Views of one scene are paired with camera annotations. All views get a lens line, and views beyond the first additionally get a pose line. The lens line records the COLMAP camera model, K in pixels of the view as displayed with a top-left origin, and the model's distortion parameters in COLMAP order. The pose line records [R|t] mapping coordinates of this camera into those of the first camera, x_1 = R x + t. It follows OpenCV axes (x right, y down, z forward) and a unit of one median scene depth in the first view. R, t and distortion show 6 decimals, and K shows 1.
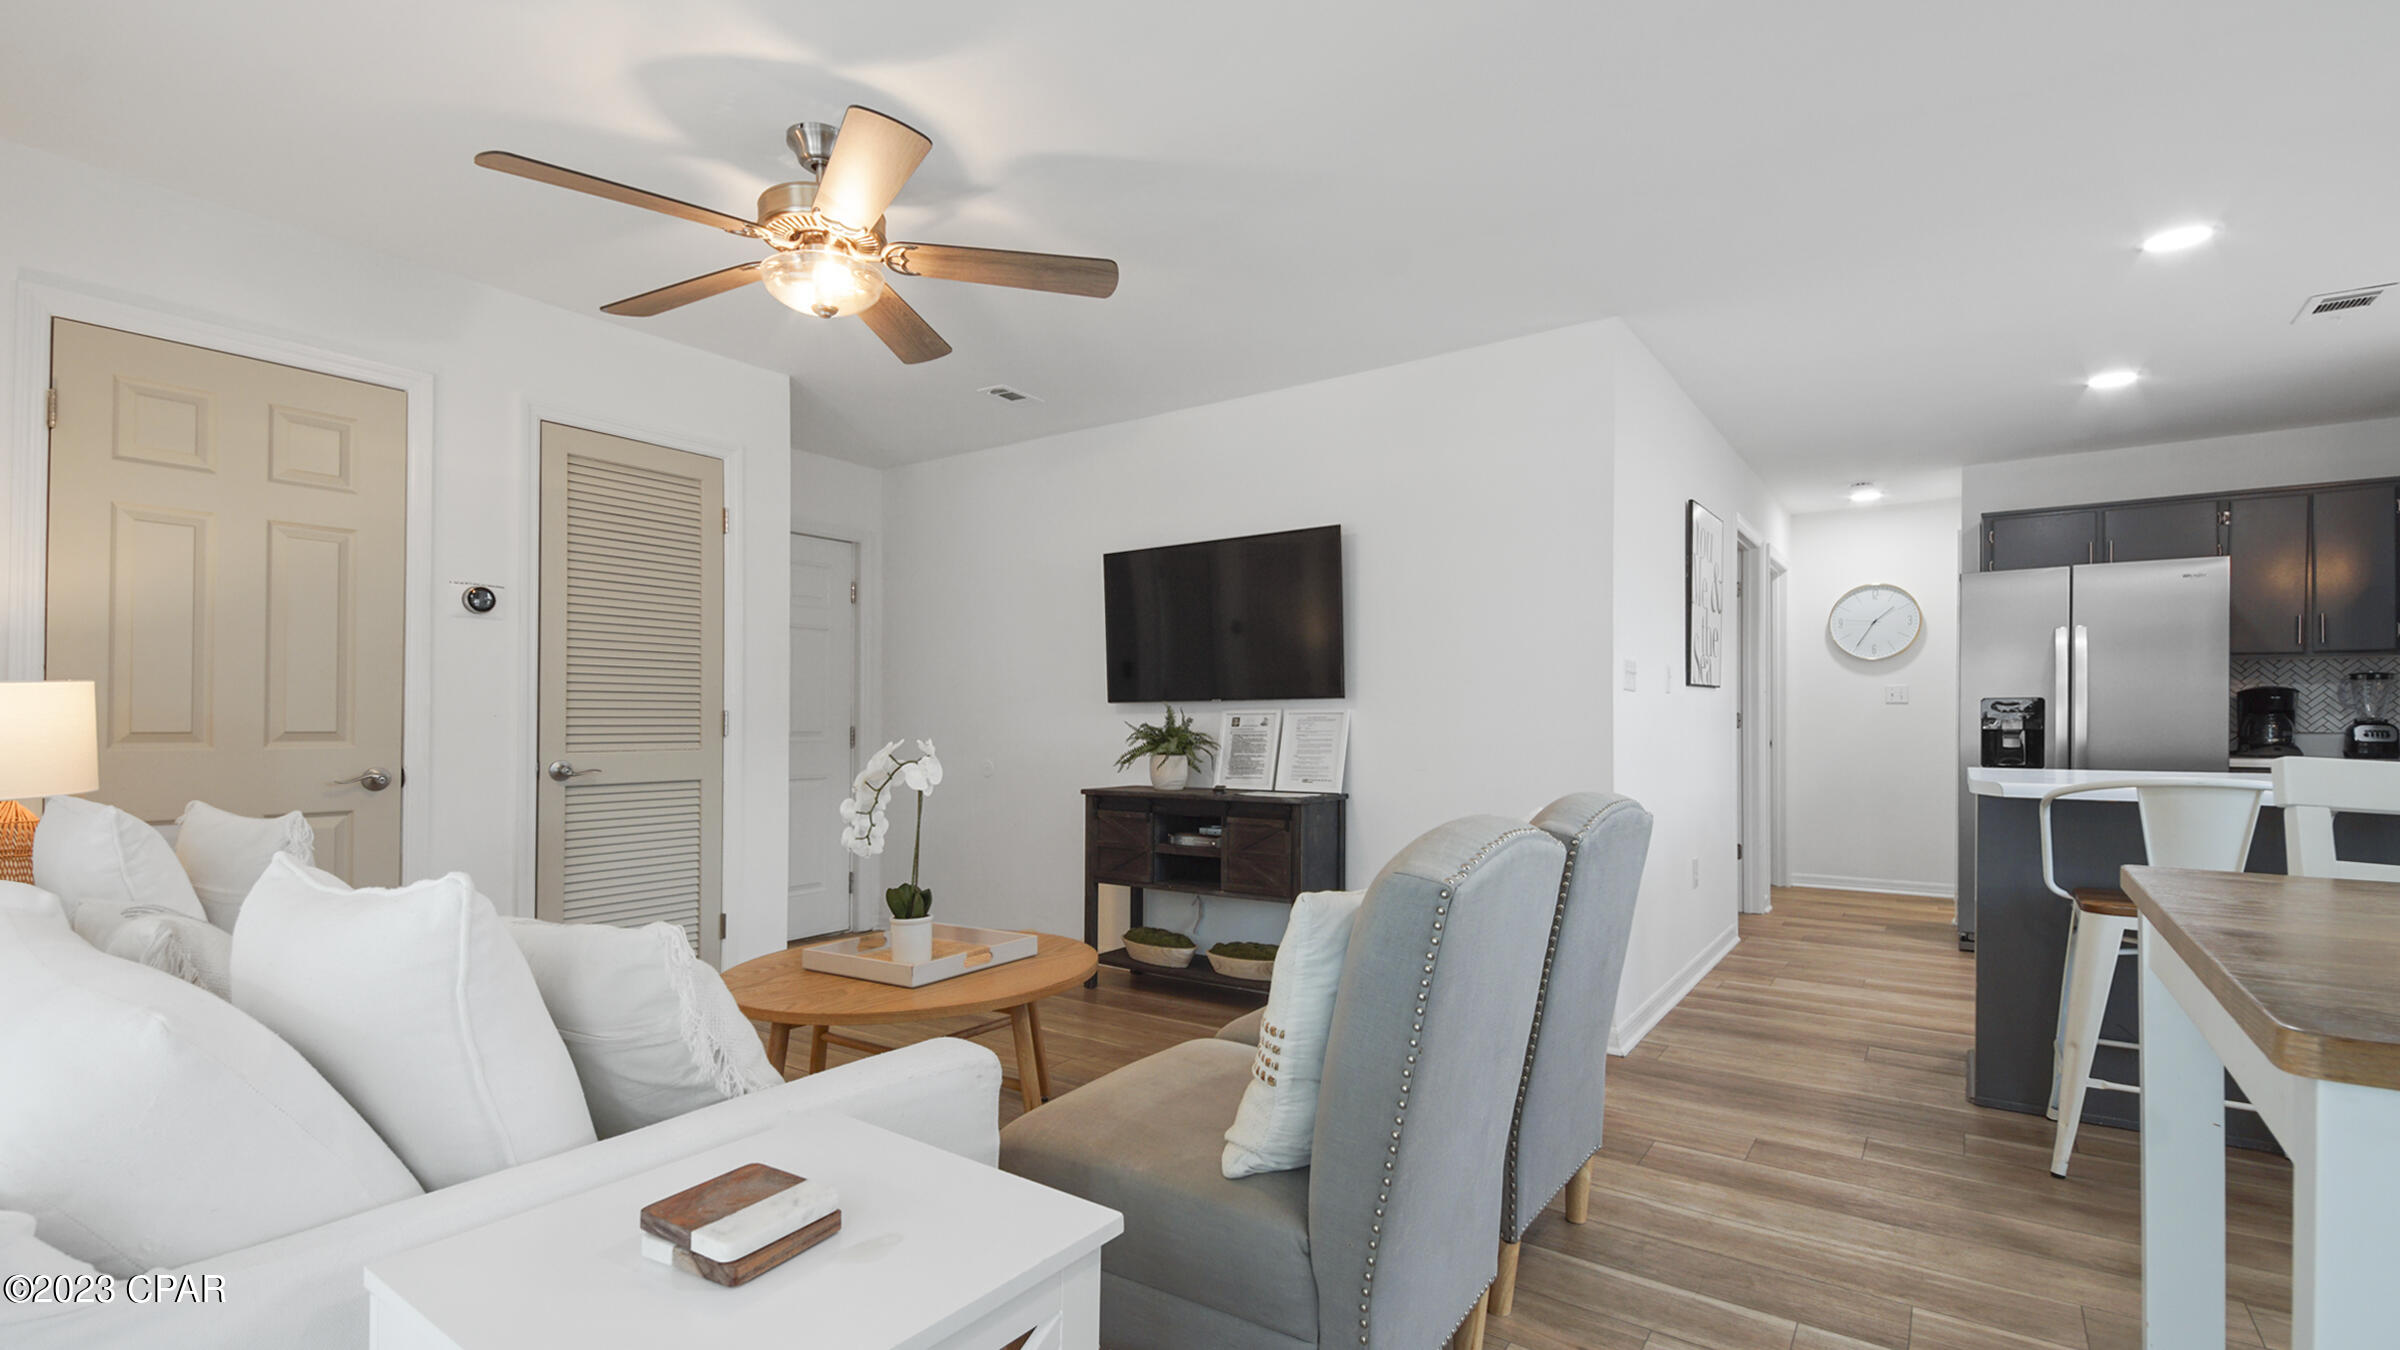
lens RADIAL K [[1063.9, 0, 1167.9], [0, 1063.9, 708.8], [0, 0, 1]] dist [0.018233, -0.000115]
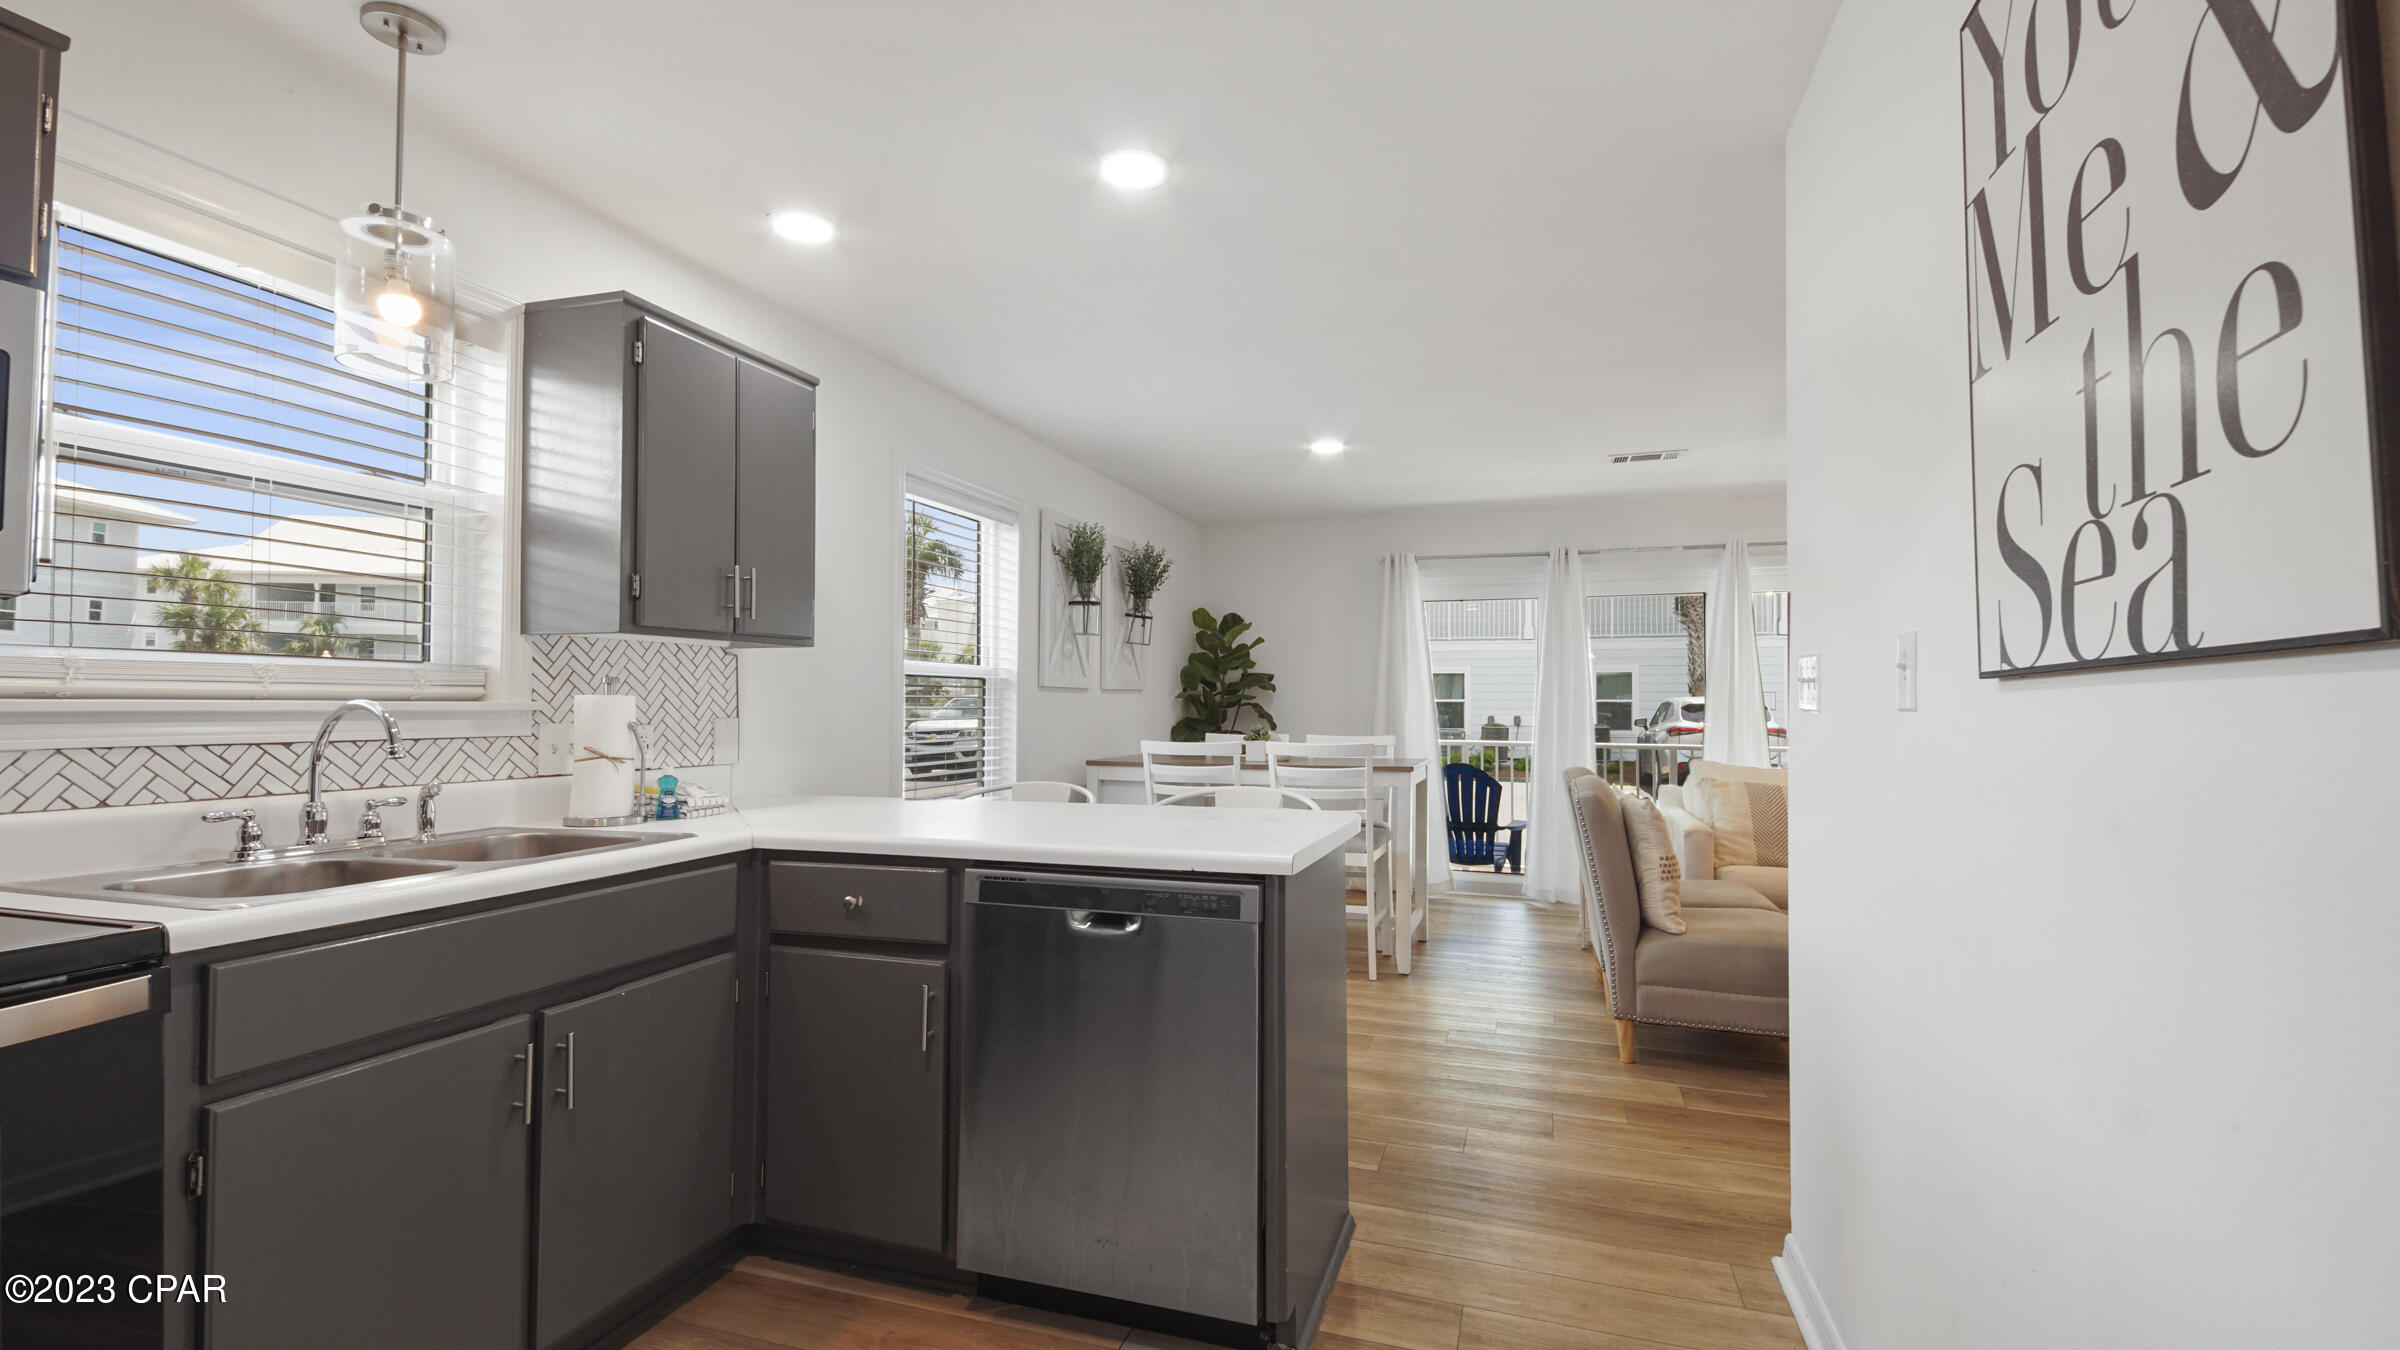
lens RADIAL K [[1046.4, 0, 1191.1], [0, 1046.4, 682.0], [0, 0, 1]] dist [0.042522, -0.025084]
pose [[-0.952348, -0.005912, -0.304956, 1.035999], [0.004749, 0.999404, -0.034205, -0.016118], [0.304976, -0.034024, -0.951752, 1.625629]]
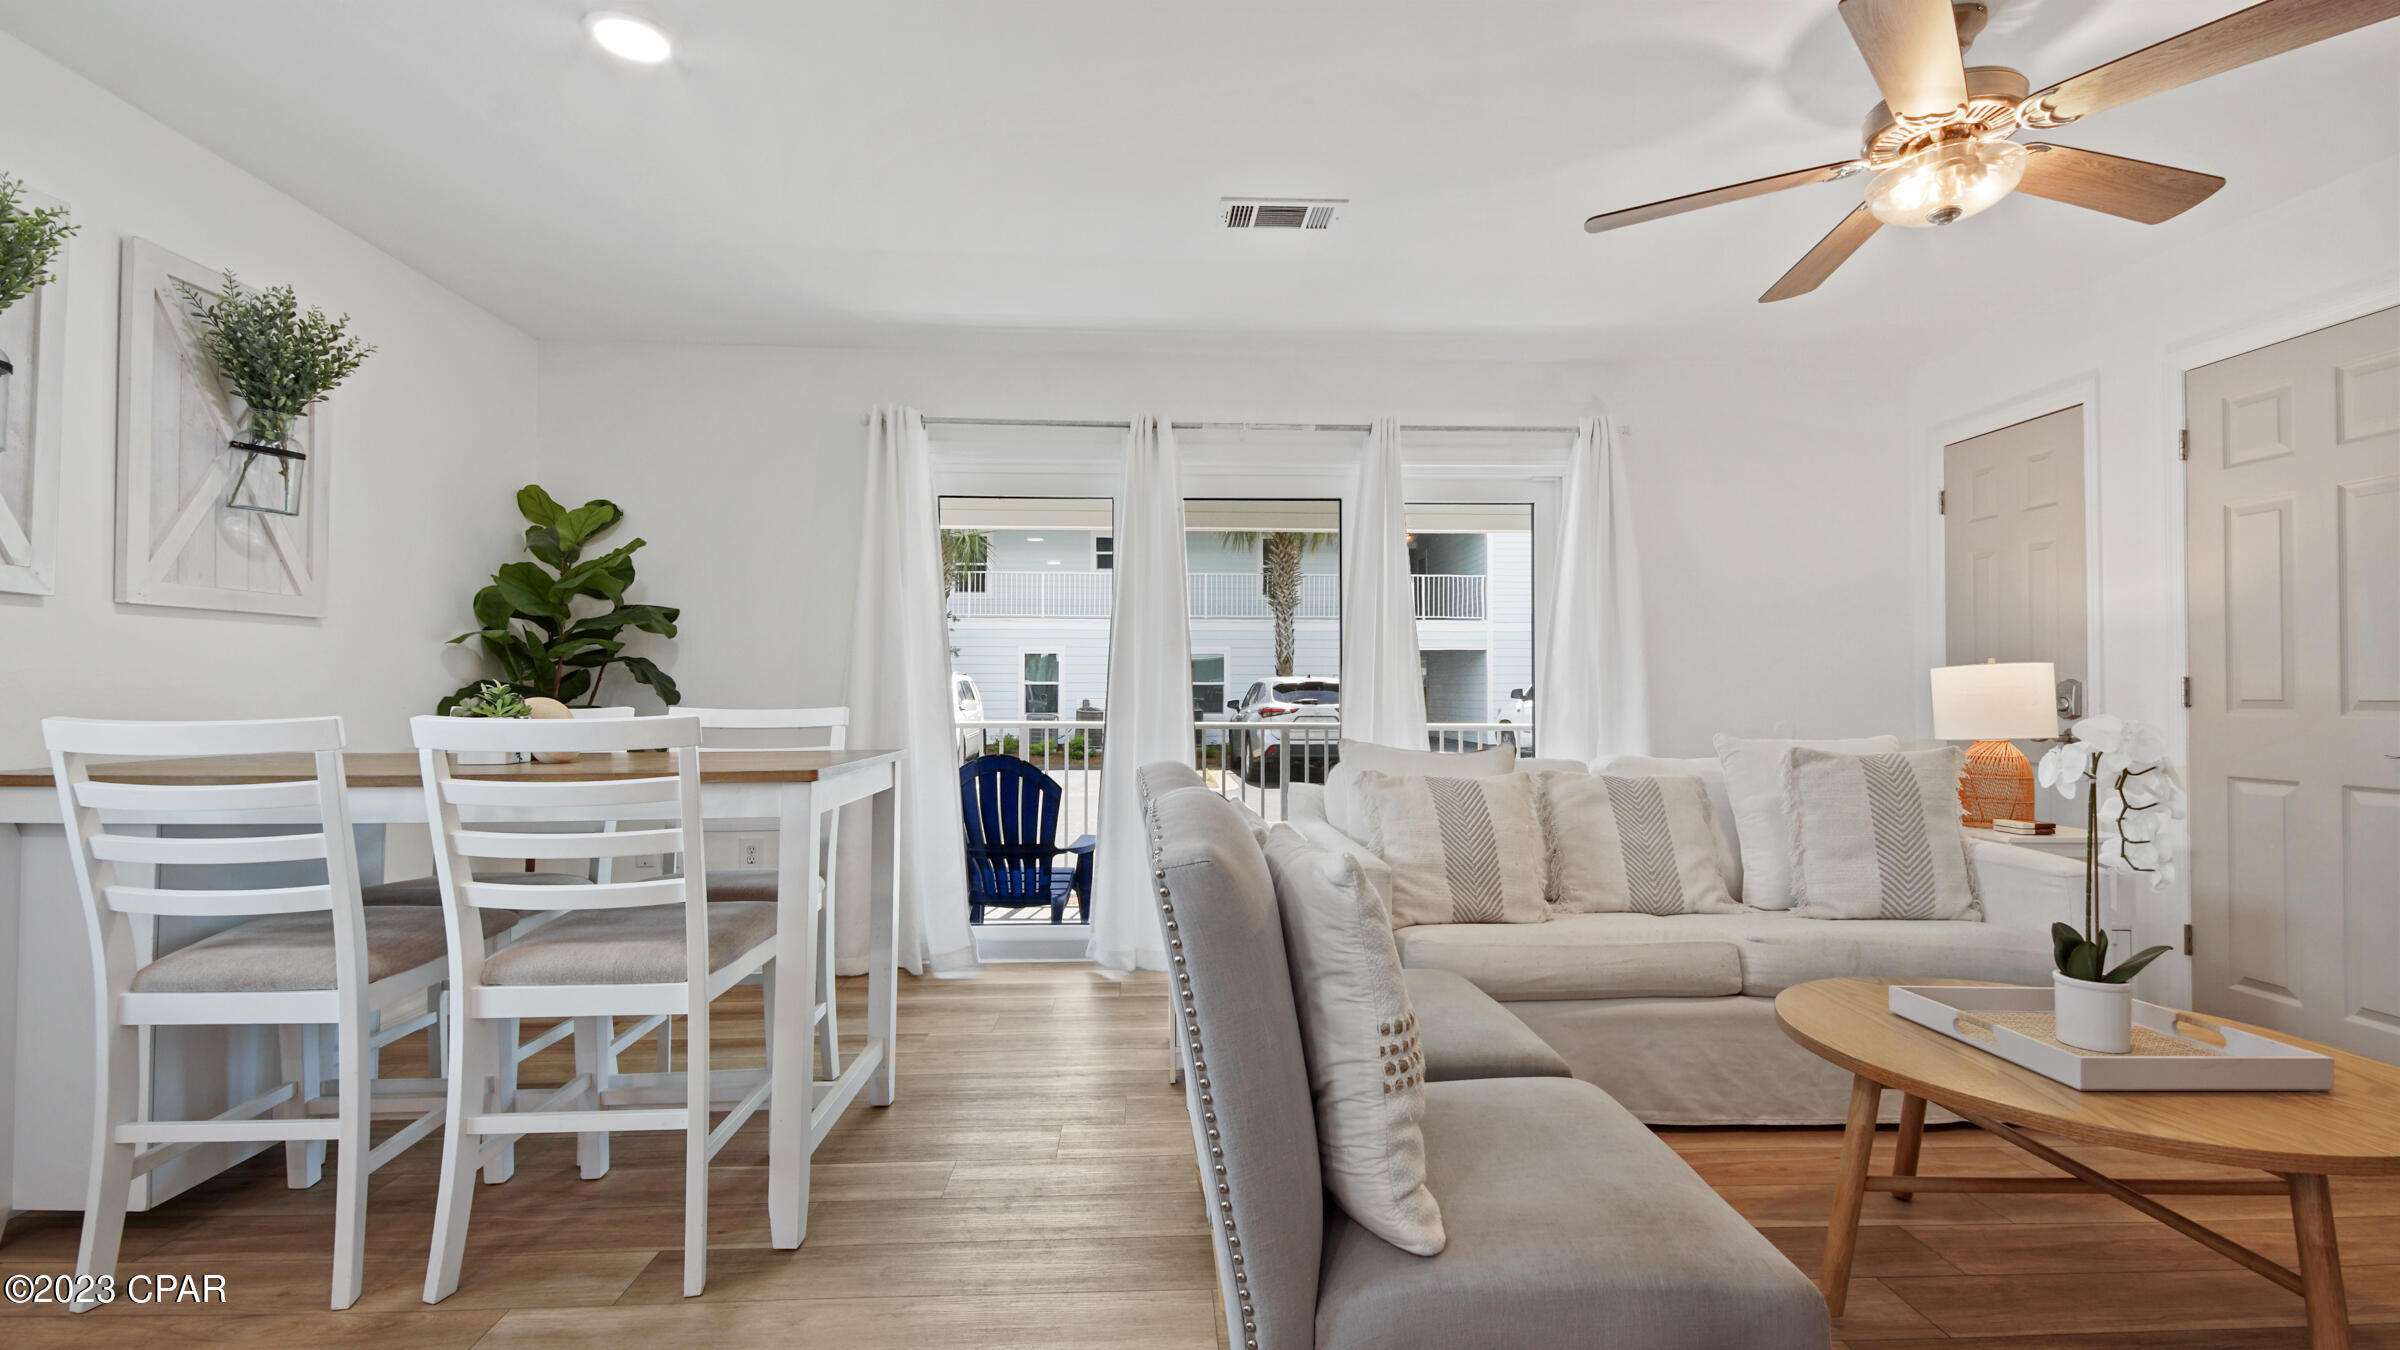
lens RADIAL K [[1046.4, 0, 1191.1], [0, 1046.4, 682.0], [0, 0, 1]] dist [0.042522, -0.025084]
pose [[-0.777866, -0.005124, -0.628409, 0.542882], [0.009738, 0.999748, -0.020206, 0.013556], [0.628354, -0.021837, -0.777621, 0.998642]]
